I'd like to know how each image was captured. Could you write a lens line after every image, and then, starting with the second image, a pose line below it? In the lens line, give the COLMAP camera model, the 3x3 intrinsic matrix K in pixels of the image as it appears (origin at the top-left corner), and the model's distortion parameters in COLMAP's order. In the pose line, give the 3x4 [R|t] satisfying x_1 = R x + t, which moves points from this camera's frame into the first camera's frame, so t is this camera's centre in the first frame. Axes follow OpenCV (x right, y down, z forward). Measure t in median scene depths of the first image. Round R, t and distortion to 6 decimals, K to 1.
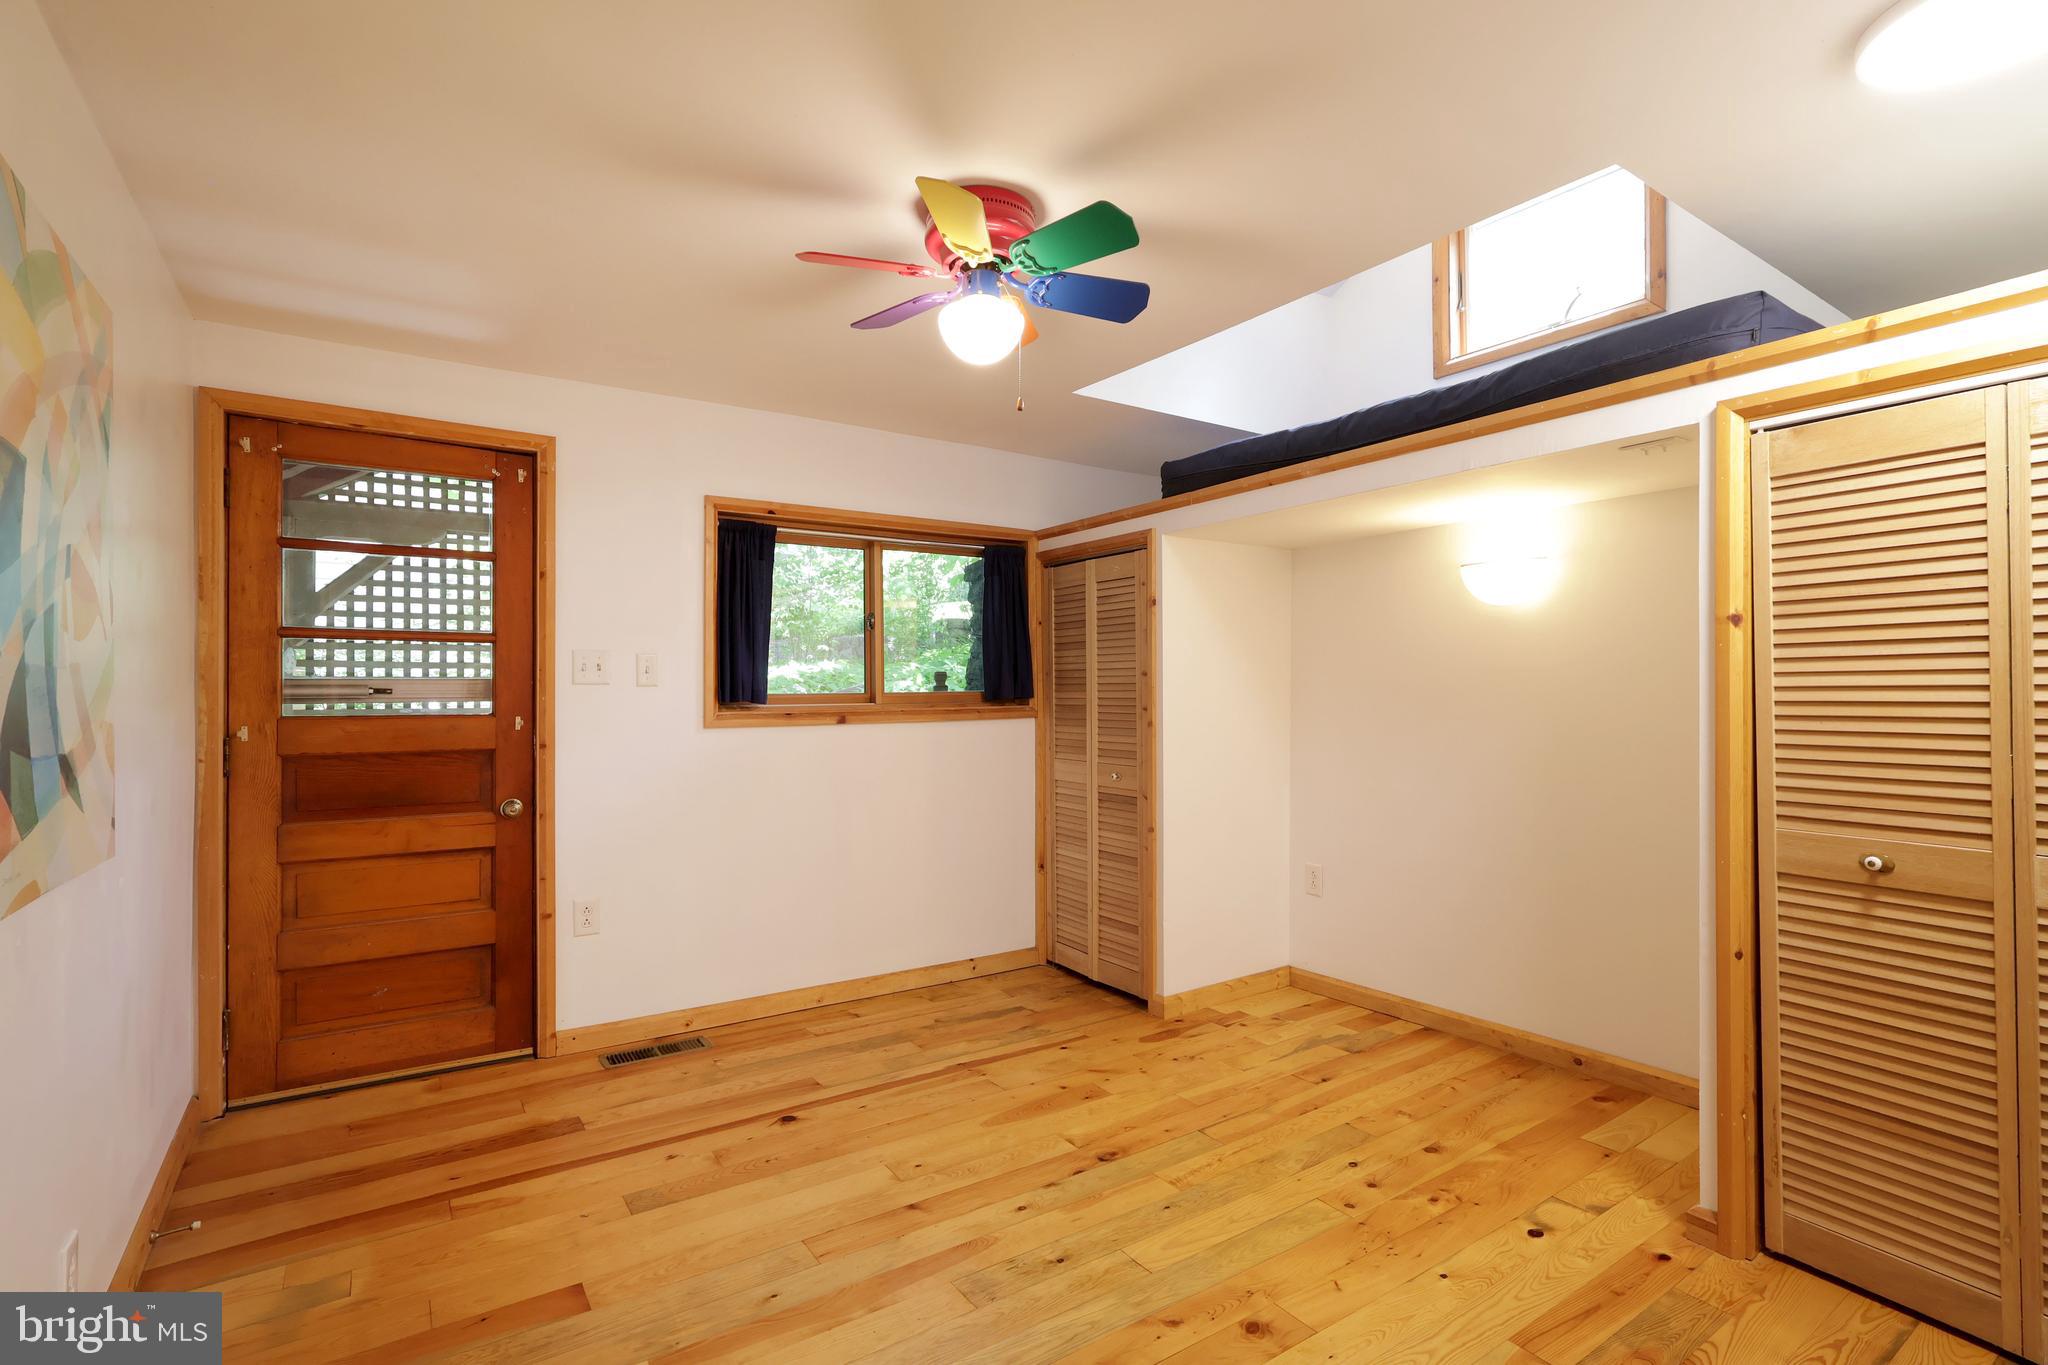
lens RADIAL K [[977.0, 0, 1017.9], [0, 977.0, 688.4], [0, 0, 1]] dist [-0.000414, 0.001792]
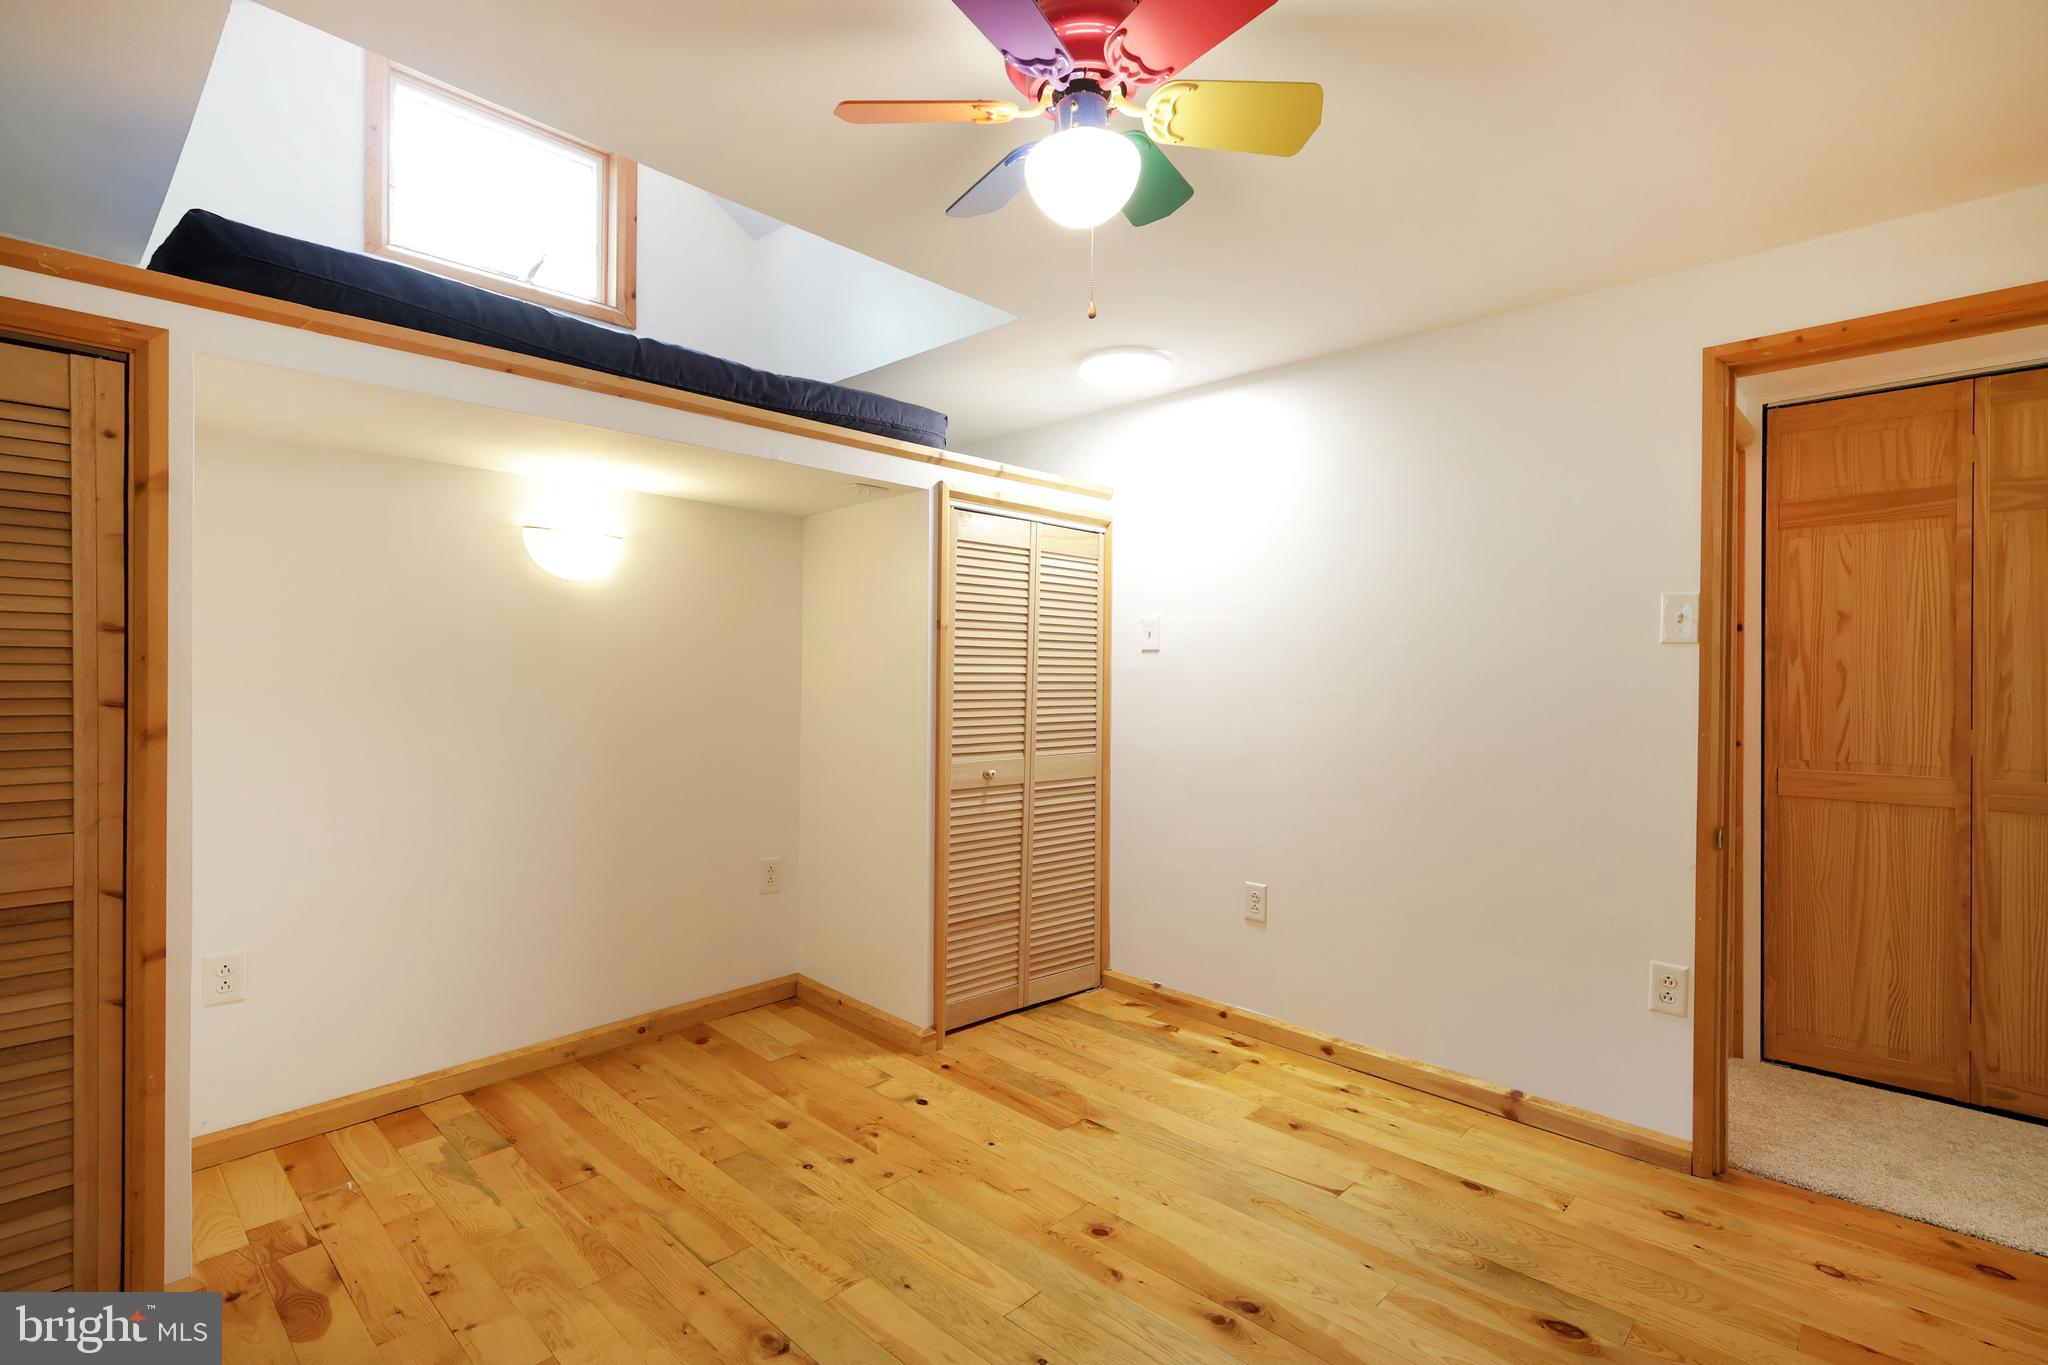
lens RADIAL K [[977.0, 0, 1017.3], [0, 977.0, 679.1], [0, 0, 1]] dist [-0.000414, 0.001792]
pose [[-0.234244, 0.002103, 0.972176, -0.565508], [-0.007221, 0.999966, -0.003903, 0.010658], [-0.972151, -0.007934, -0.234221, 0.915347]]
